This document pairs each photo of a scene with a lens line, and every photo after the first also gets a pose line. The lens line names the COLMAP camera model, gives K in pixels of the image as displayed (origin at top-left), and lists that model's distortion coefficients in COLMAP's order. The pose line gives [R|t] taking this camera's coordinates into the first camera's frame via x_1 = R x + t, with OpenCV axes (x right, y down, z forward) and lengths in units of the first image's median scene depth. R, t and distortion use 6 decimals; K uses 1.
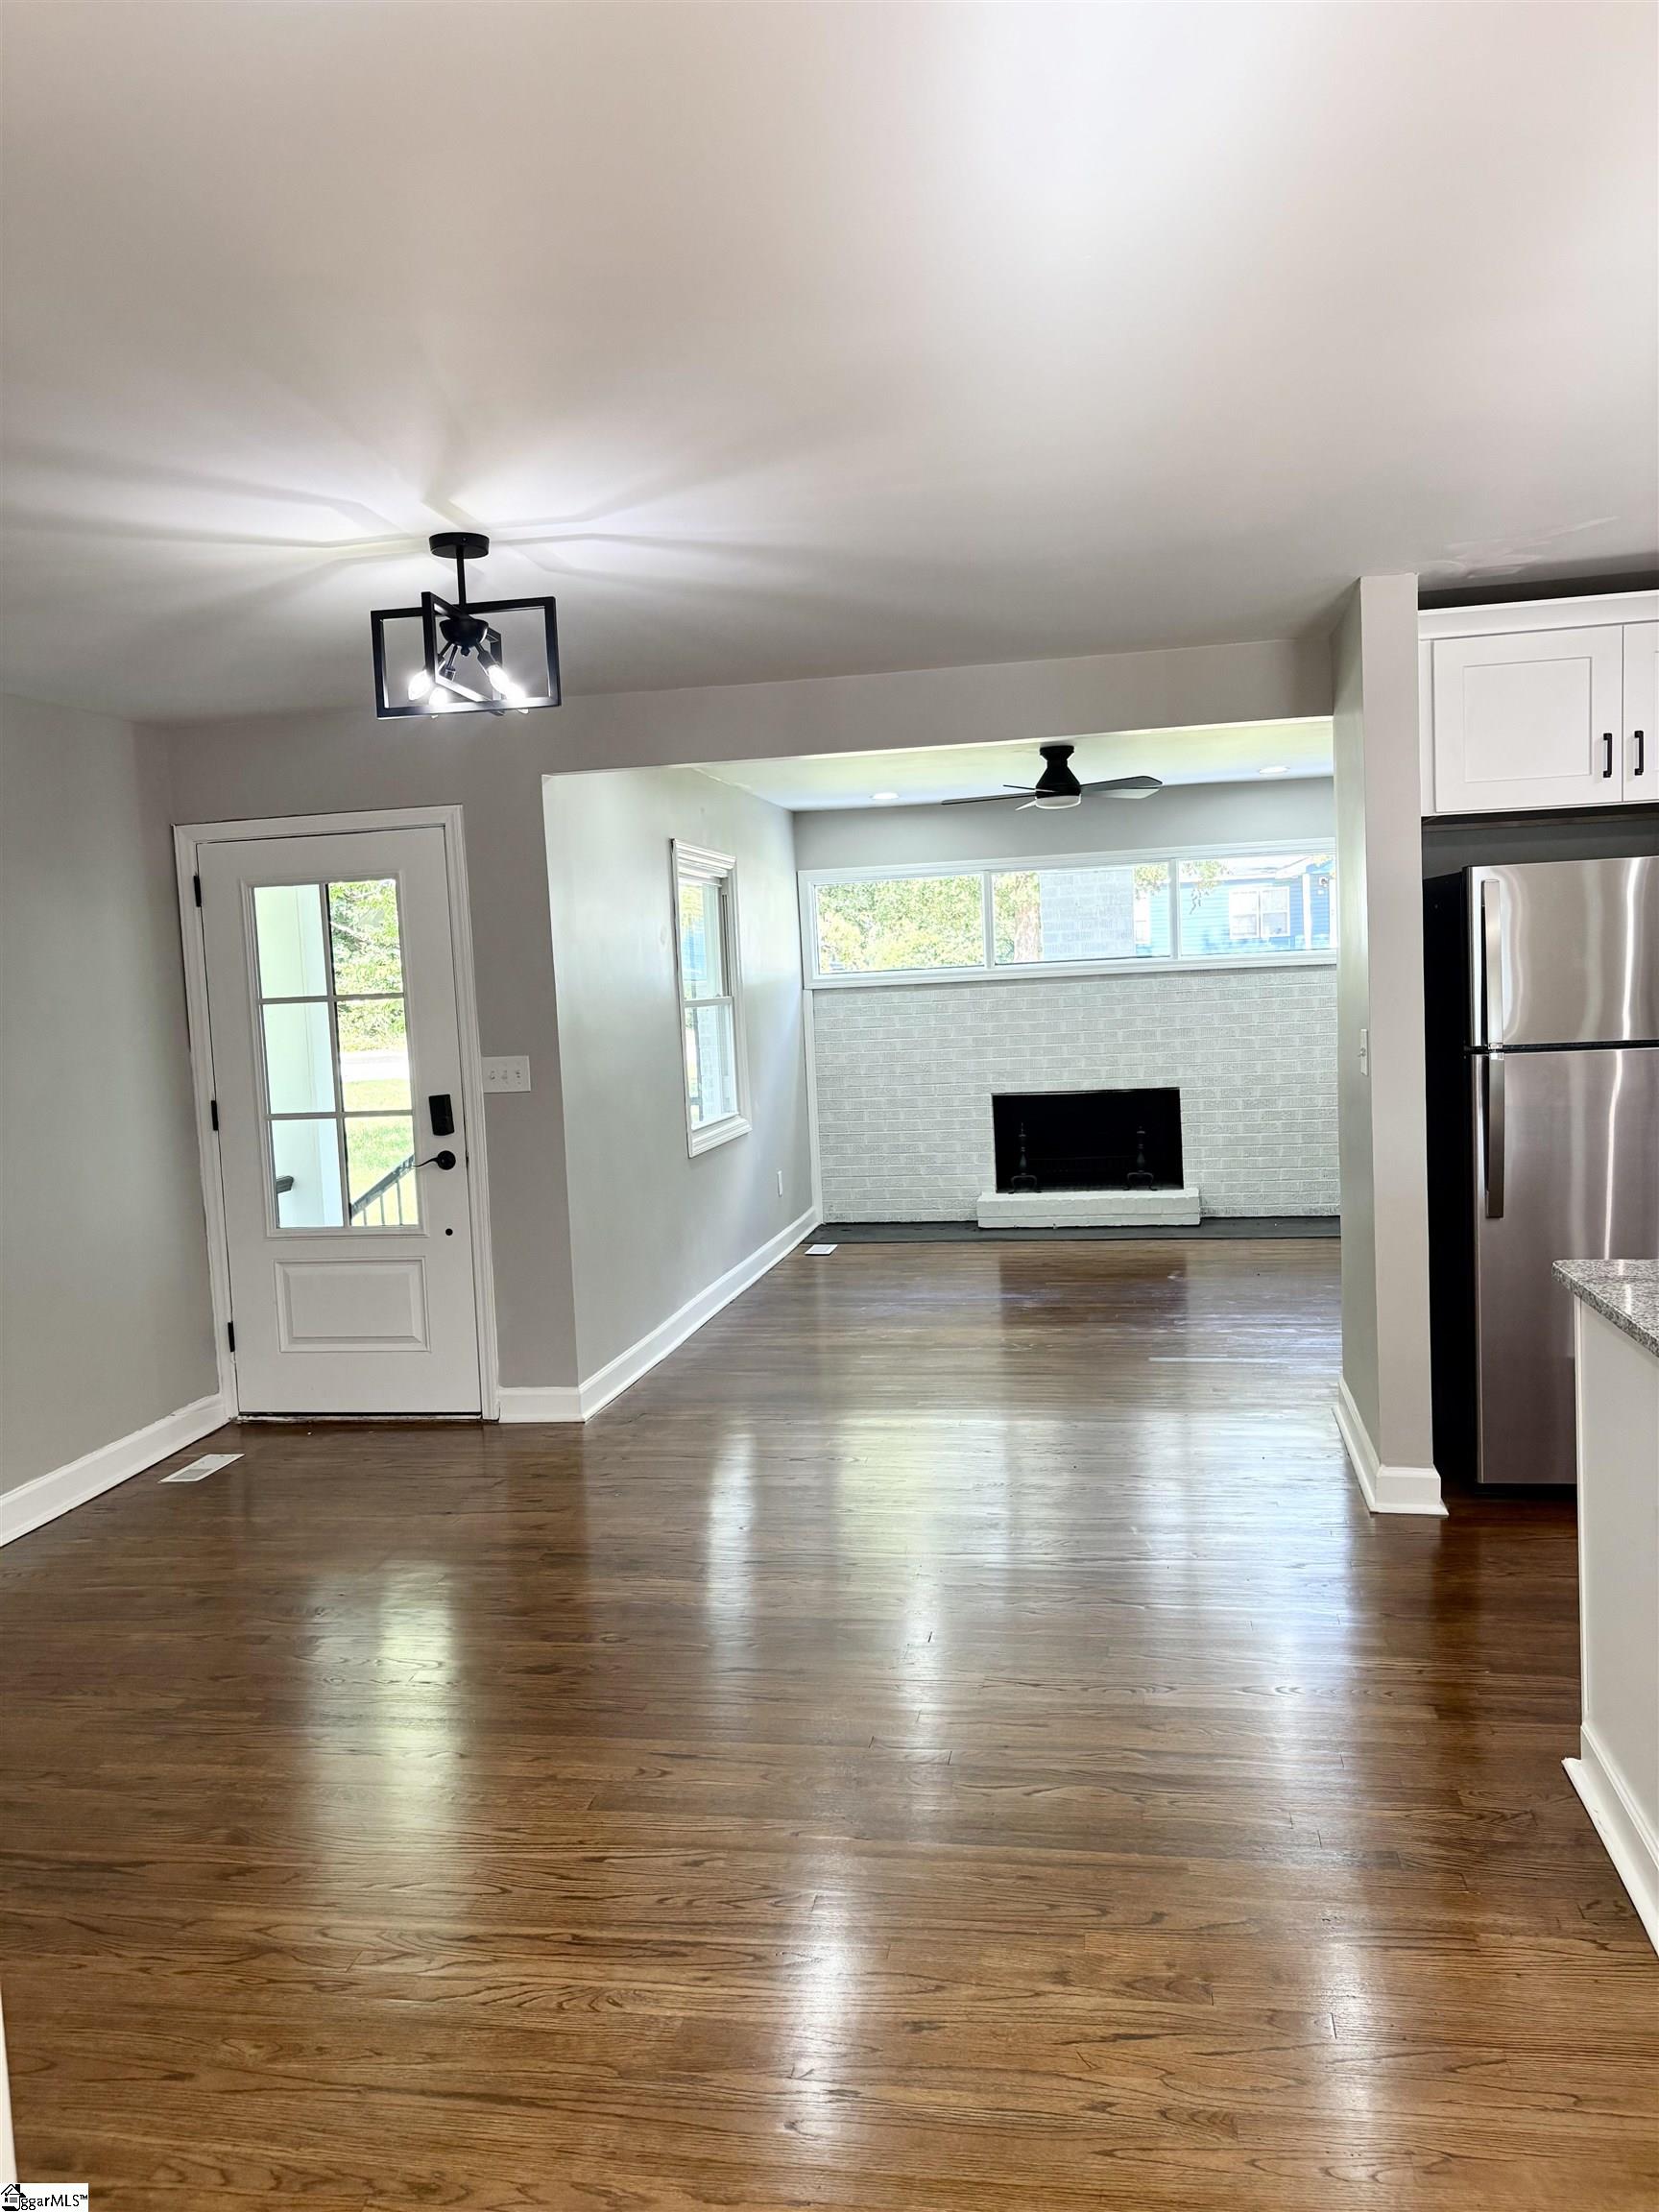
lens RADIAL K [[1676.7, 0, 845.9], [0, 1676.7, 1107.7], [0, 0, 1]] dist [0.055768, -0.059738]
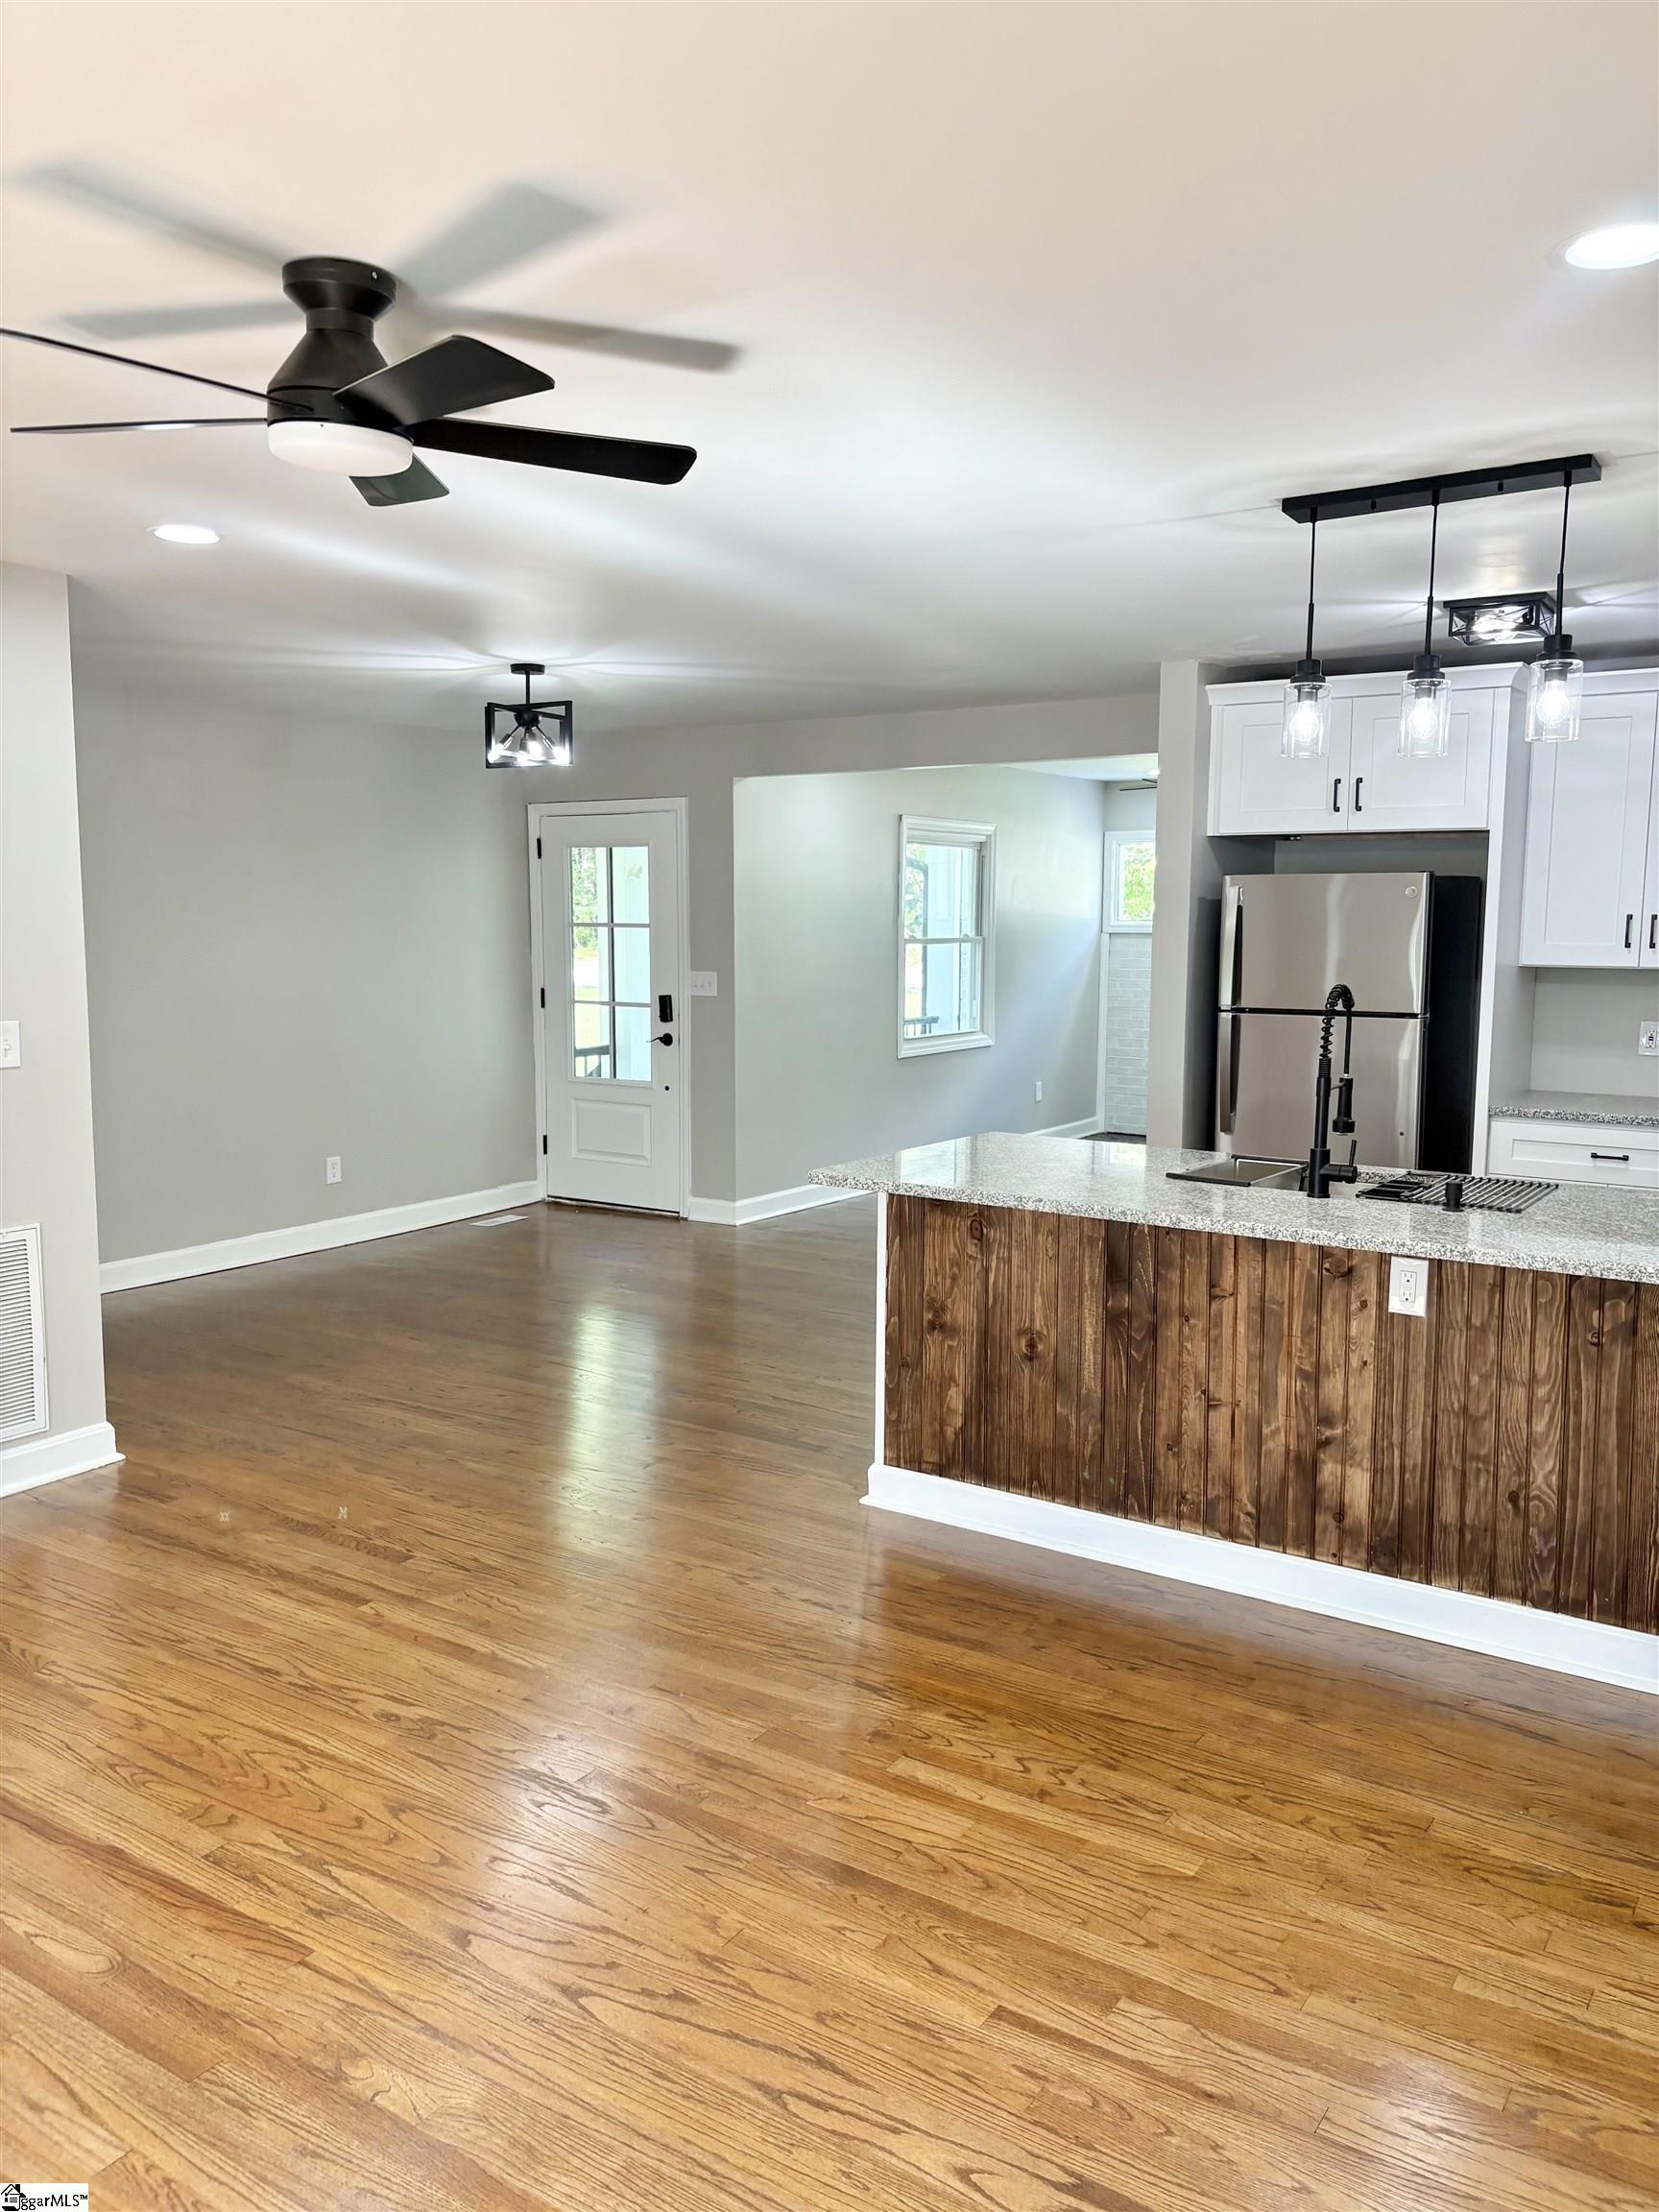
lens RADIAL K [[1676.7, 0, 845.9], [0, 1676.7, 1107.7], [0, 0, 1]] dist [0.055768, -0.059738]
pose [[0.916861, 0.095731, -0.387557, 0.577837], [-0.077728, 0.995051, 0.061903, -0.014457], [0.391565, -0.026632, 0.919765, -0.347690]]
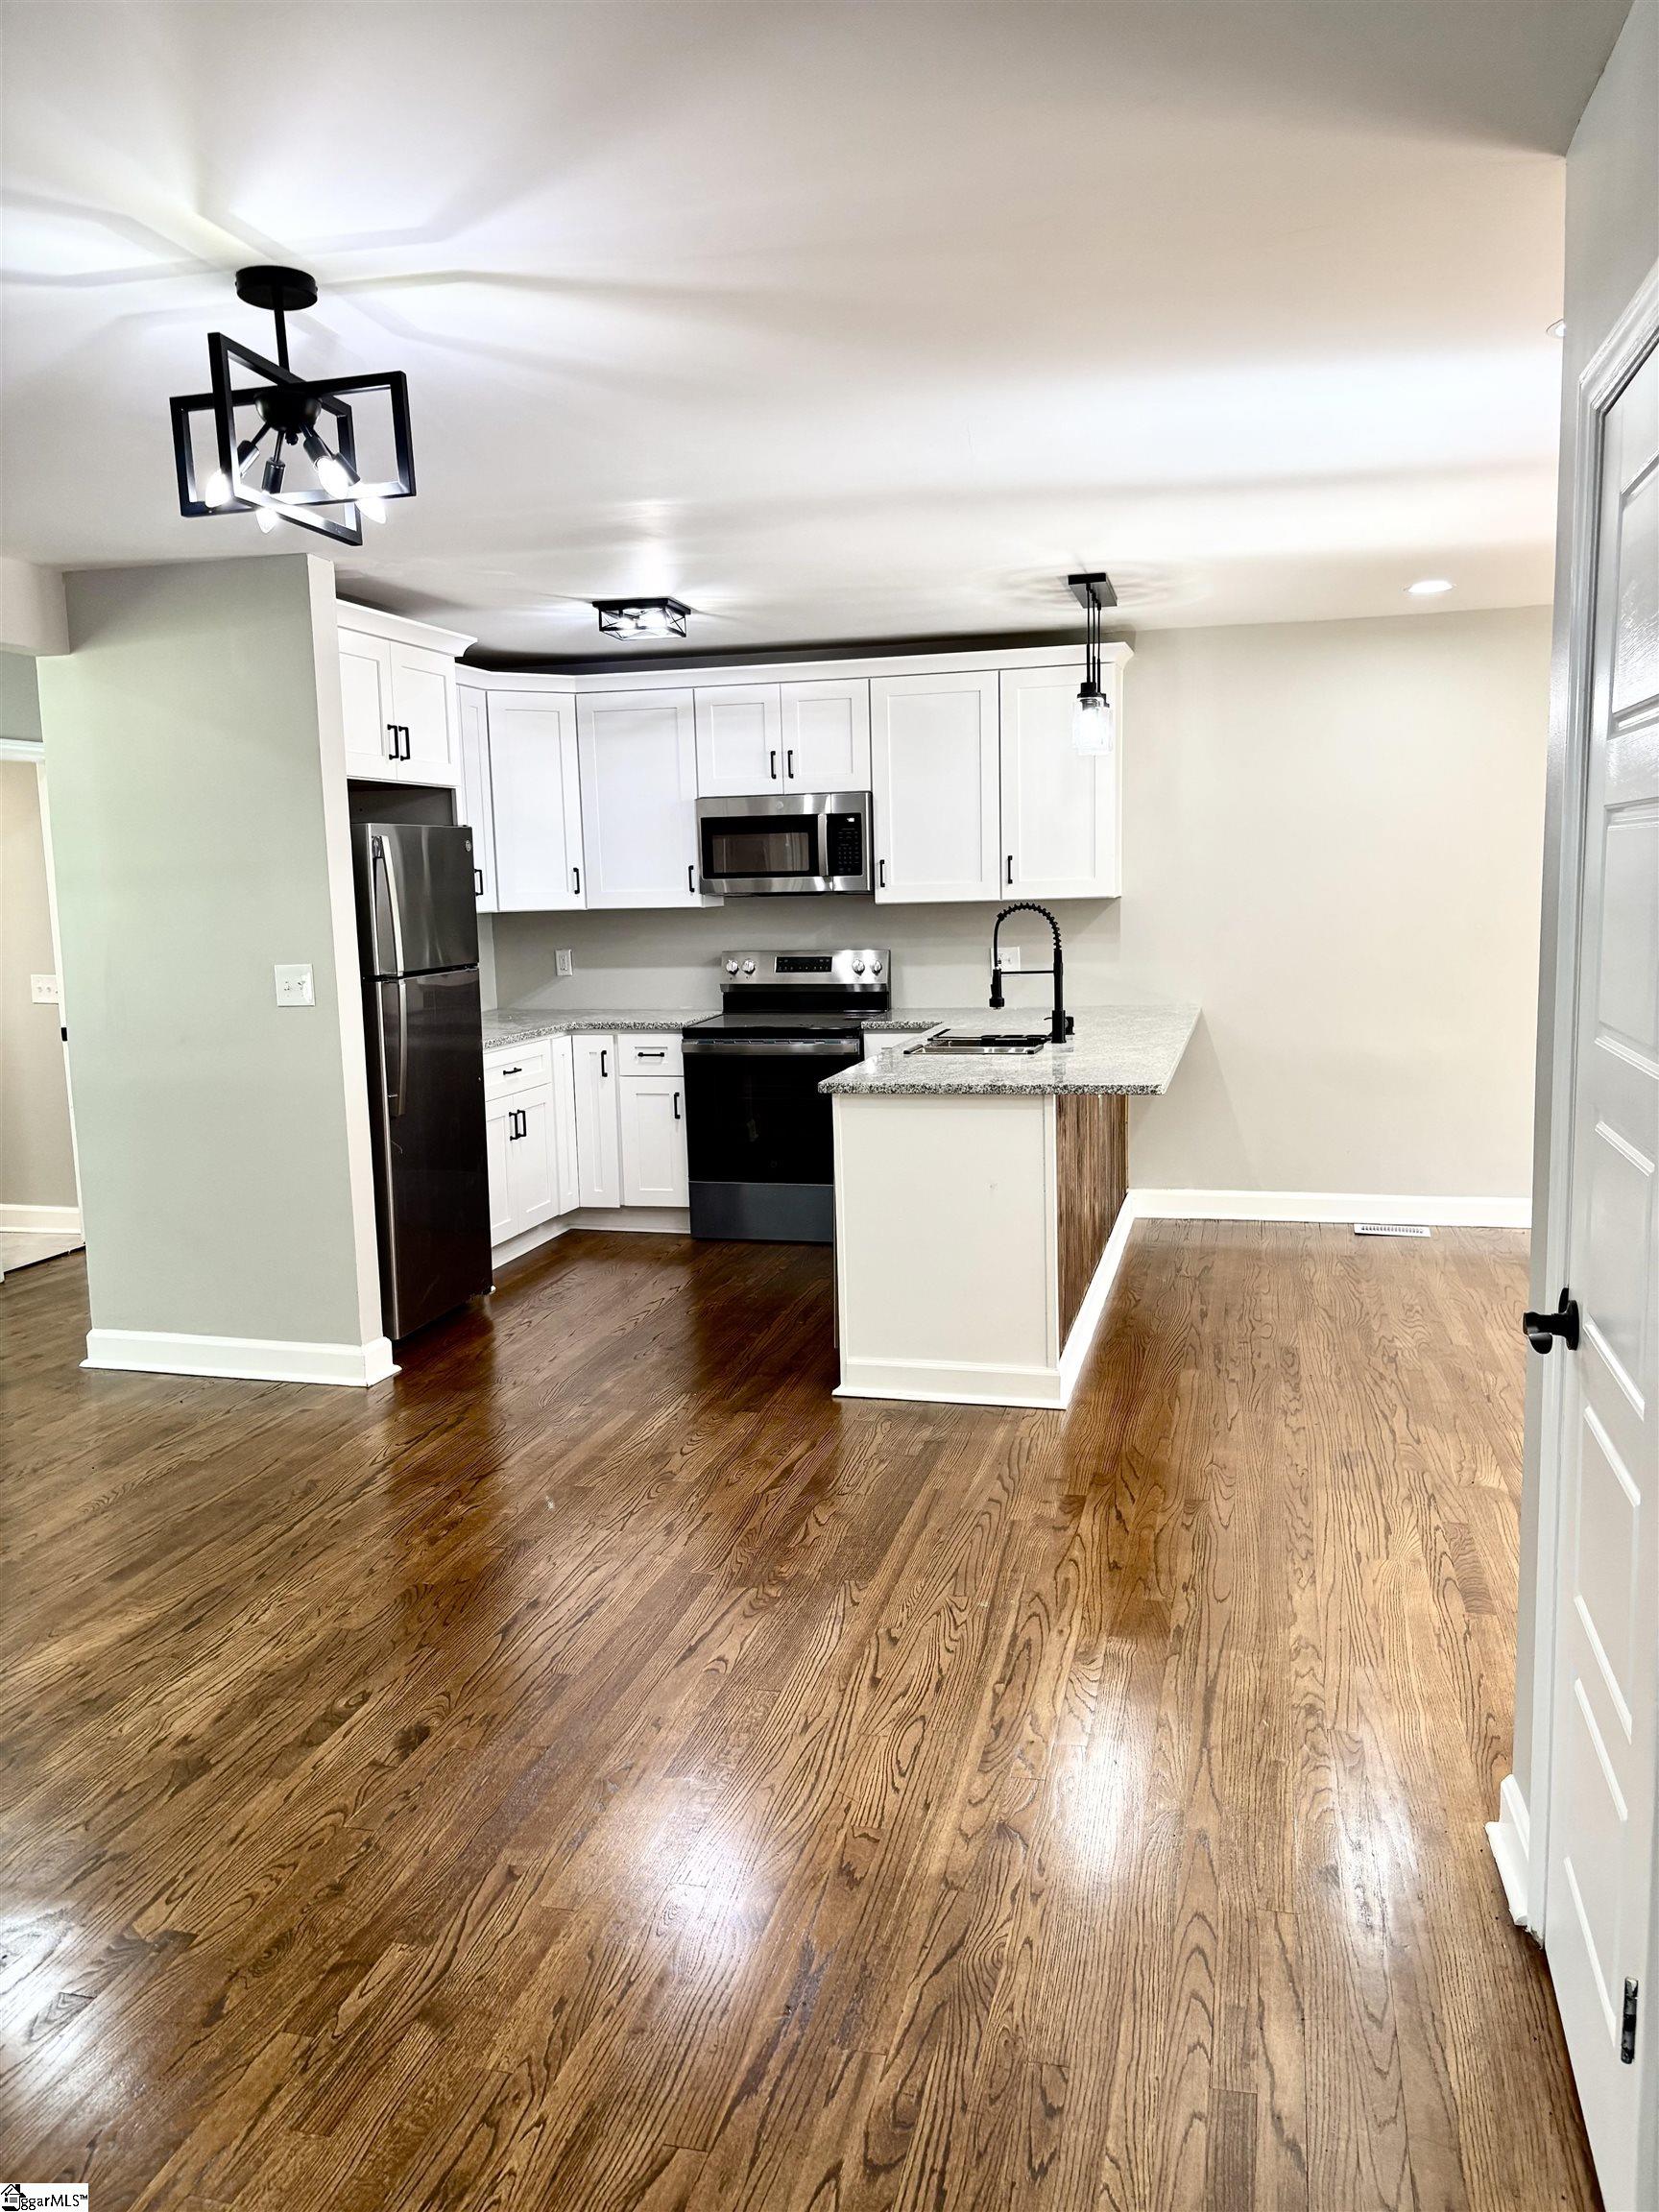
lens RADIAL K [[1669.9, 0, 829.5], [0, 1669.9, 1106.0], [0, 0, 1]] dist [0.040493, -0.053347]
pose [[0.077598, -0.093531, 0.992588, -0.718704], [0.099905, 0.991308, 0.085600, -0.013588], [-0.991966, 0.092522, 0.086268, 0.541241]]
